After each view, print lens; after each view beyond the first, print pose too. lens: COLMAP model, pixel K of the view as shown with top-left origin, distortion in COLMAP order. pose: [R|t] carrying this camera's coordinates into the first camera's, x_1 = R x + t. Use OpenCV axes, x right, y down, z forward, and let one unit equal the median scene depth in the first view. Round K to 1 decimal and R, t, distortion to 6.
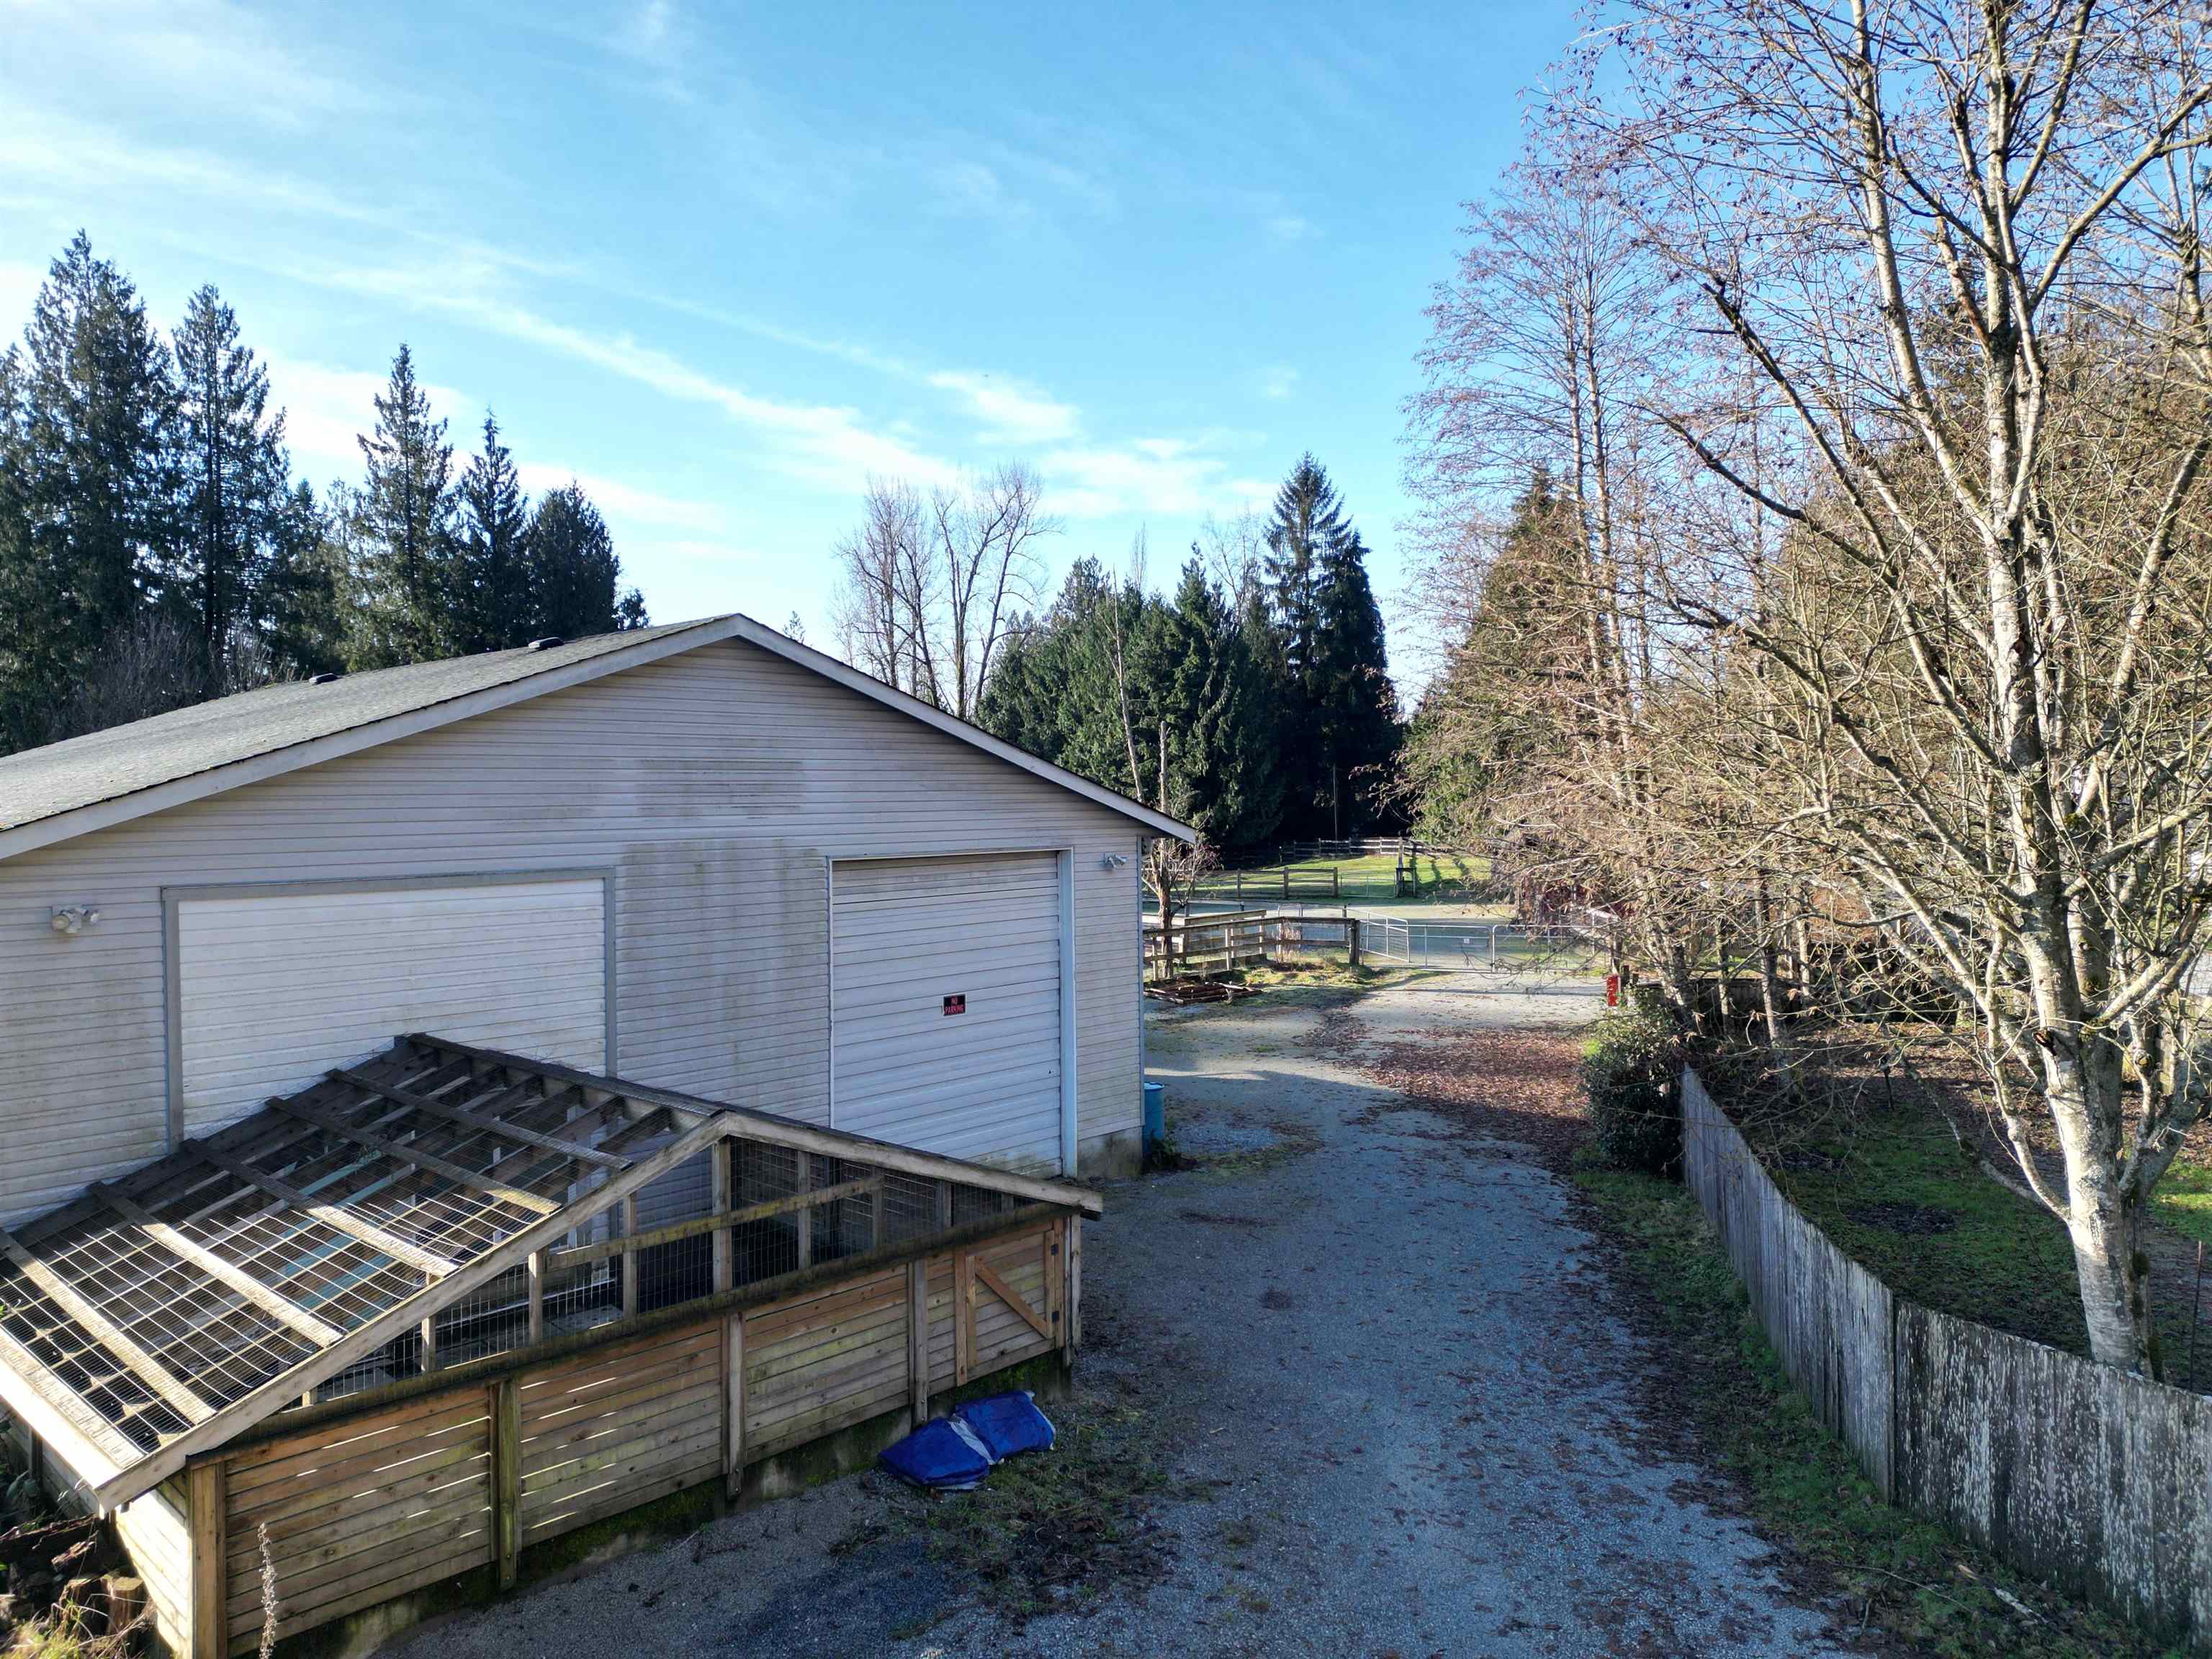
lens RADIAL K [[1535.8, 0, 1107.1], [0, 1535.8, 827.2], [0, 0, 1]] dist [0.068602, -0.057575]
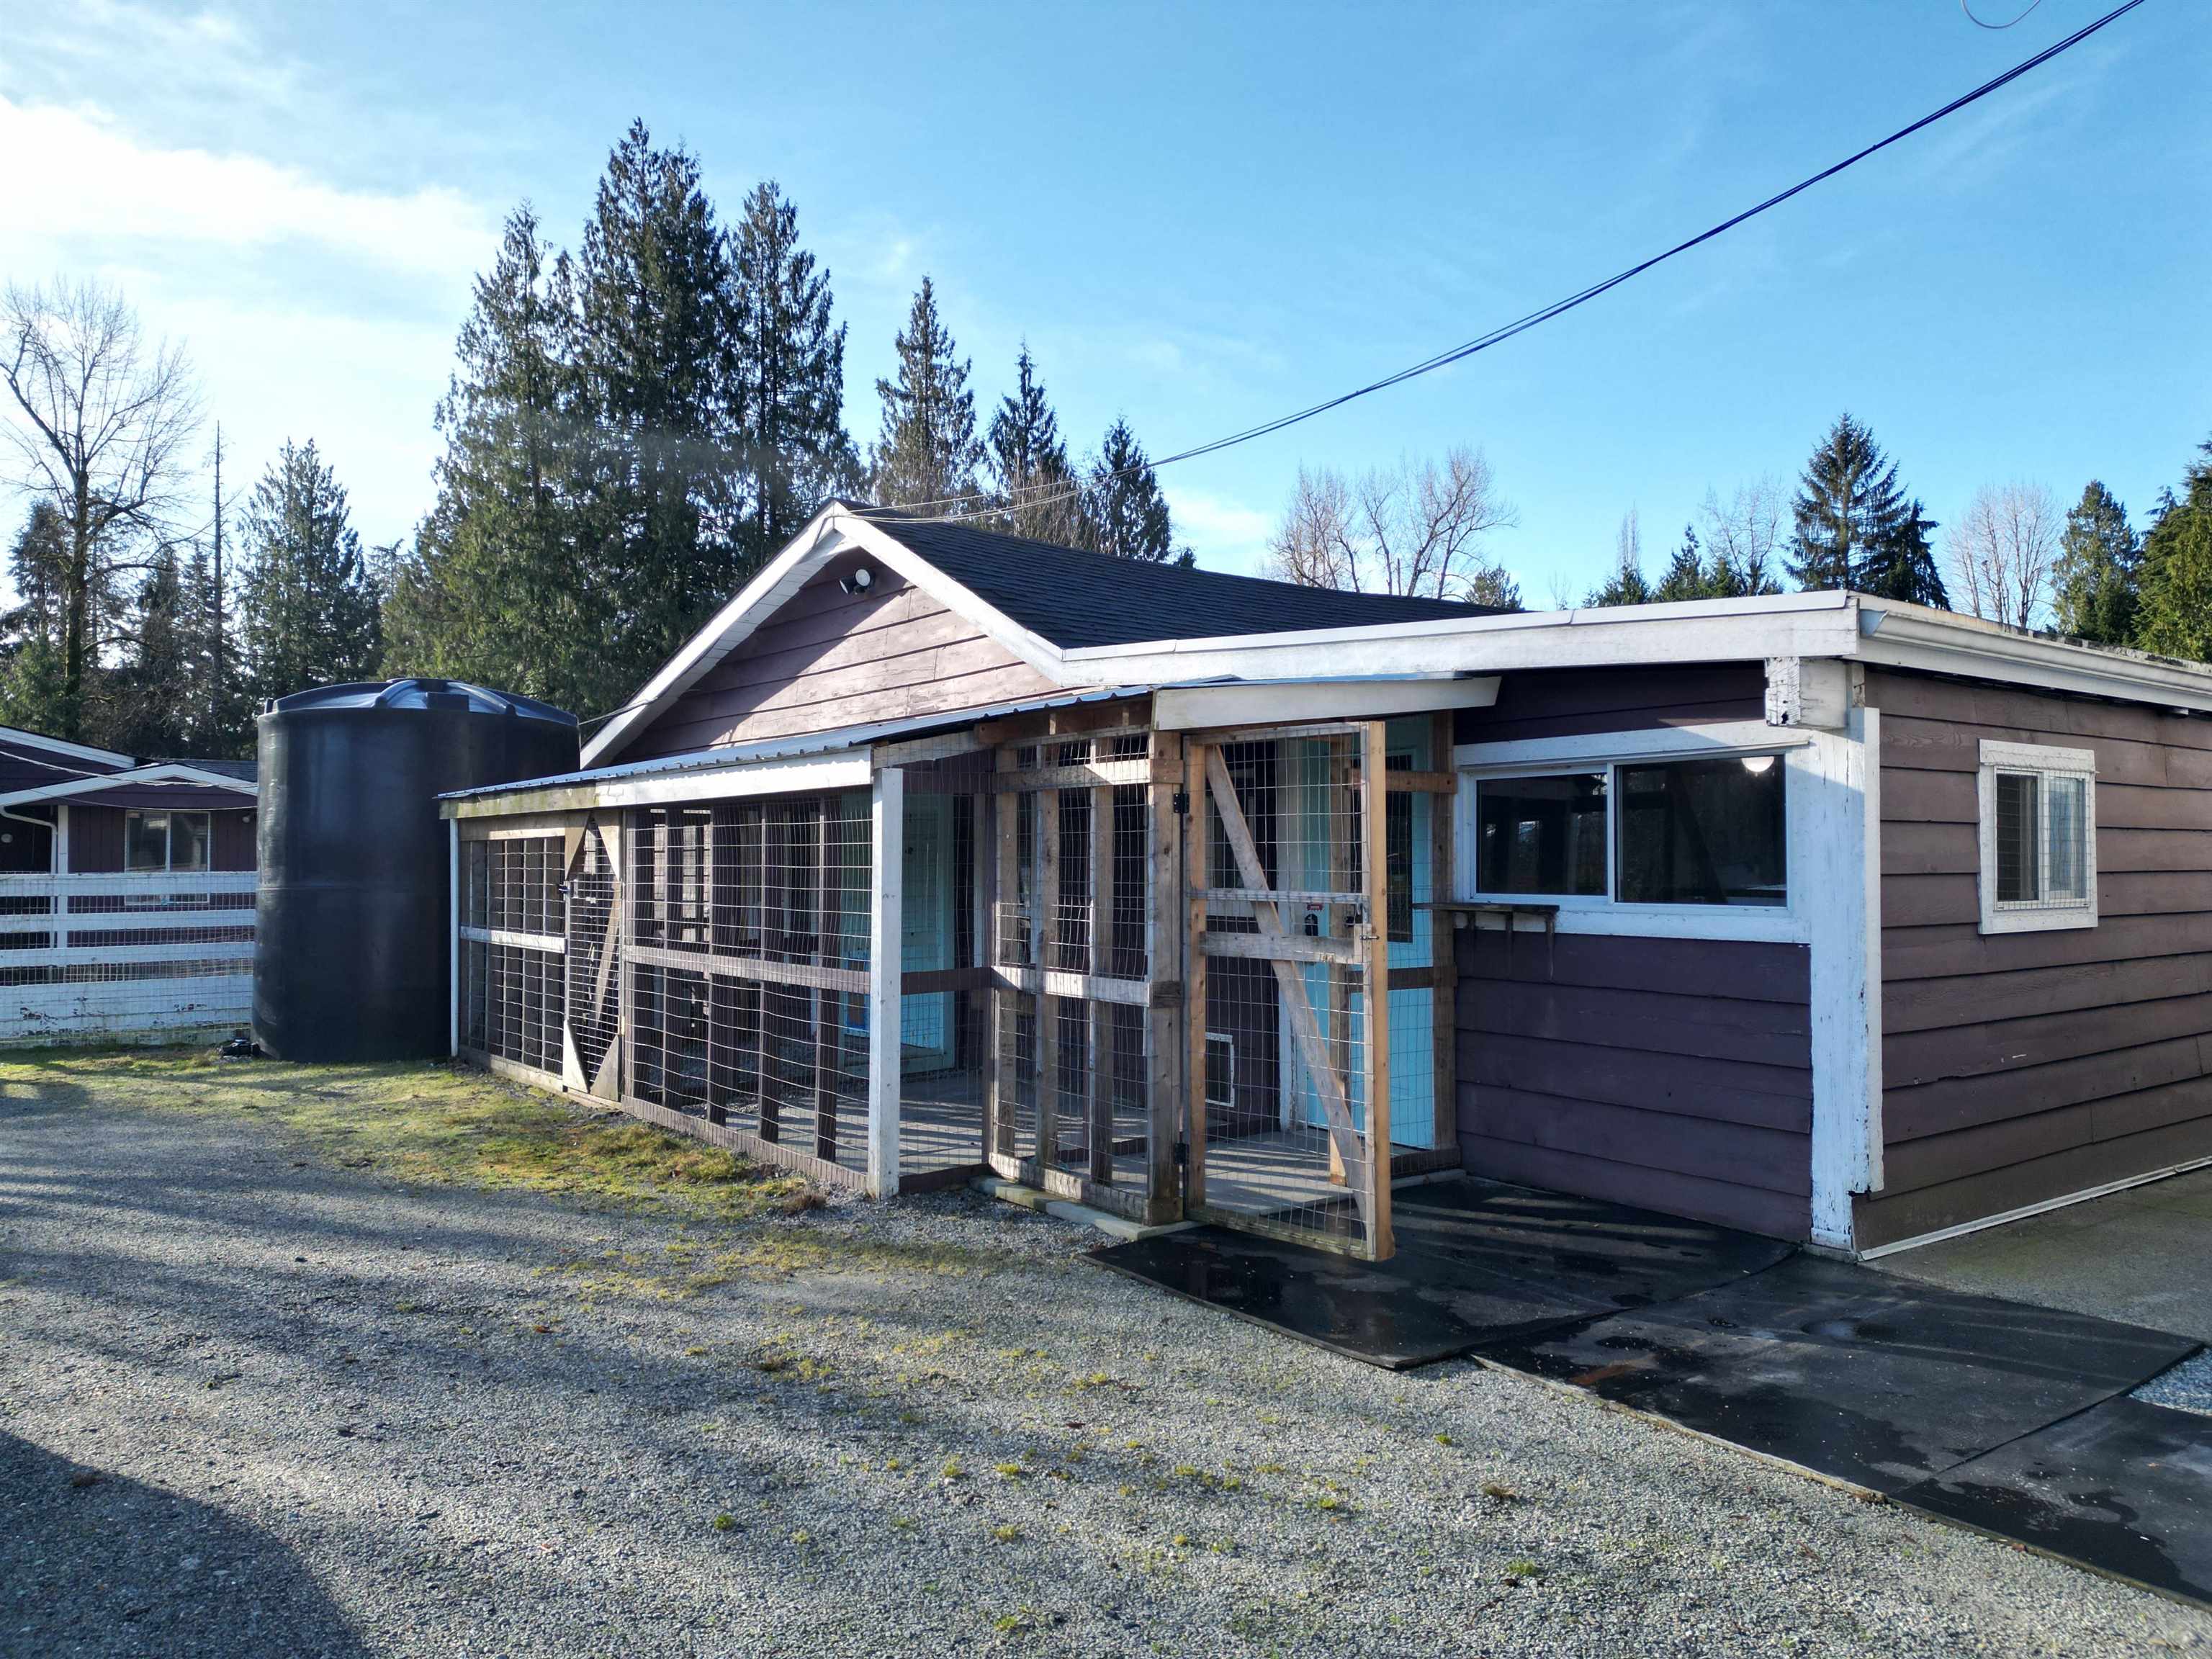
lens RADIAL K [[1535.8, 0, 1111.7], [0, 1535.8, 842.3], [0, 0, 1]] dist [0.068602, -0.057575]
pose [[0.989730, 0.005330, -0.142853, -0.159781], [-0.010083, 0.999419, -0.032566, 0.025798], [0.142596, 0.033672, 0.989208, 0.117639]]
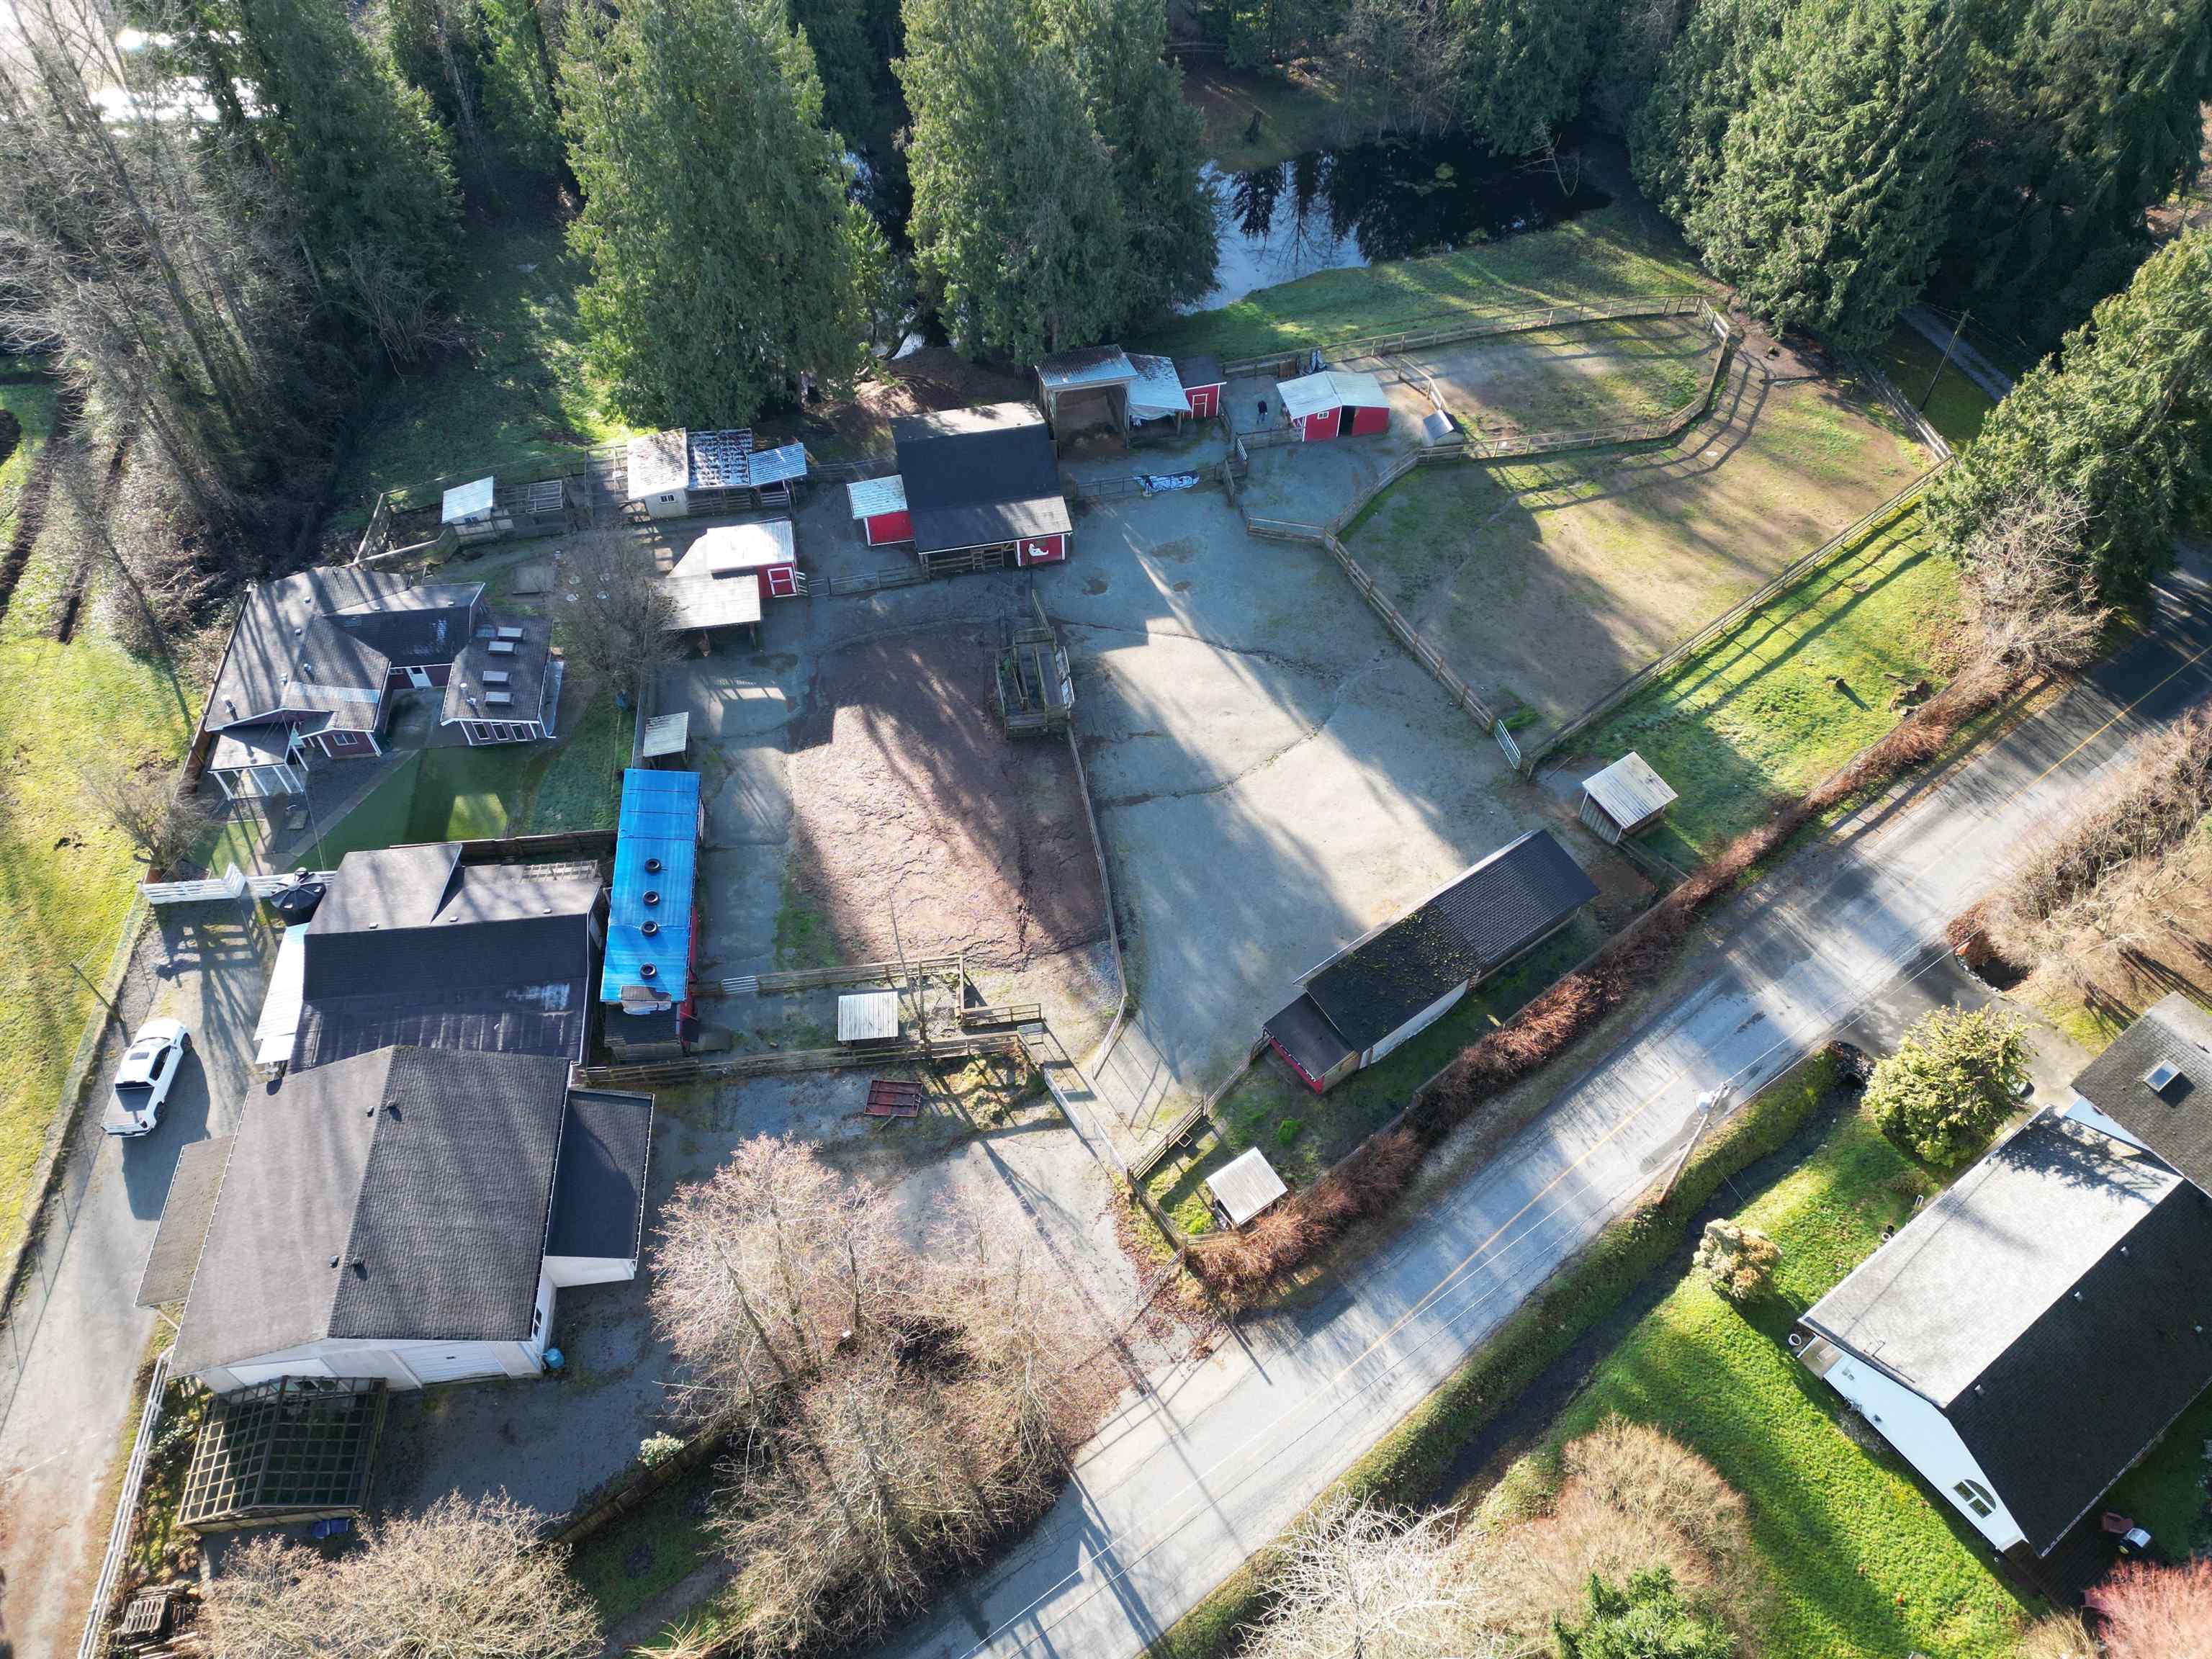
lens RADIAL K [[1535.8, 0, 1100.4], [0, 1535.8, 845.0], [0, 0, 1]] dist [0.068602, -0.057575]
pose [[0.769626, 0.500447, -0.396520, 0.264170], [-0.017638, 0.637451, 0.770289, -0.488944], [0.638251, -0.585841, 0.499426, 0.115719]]
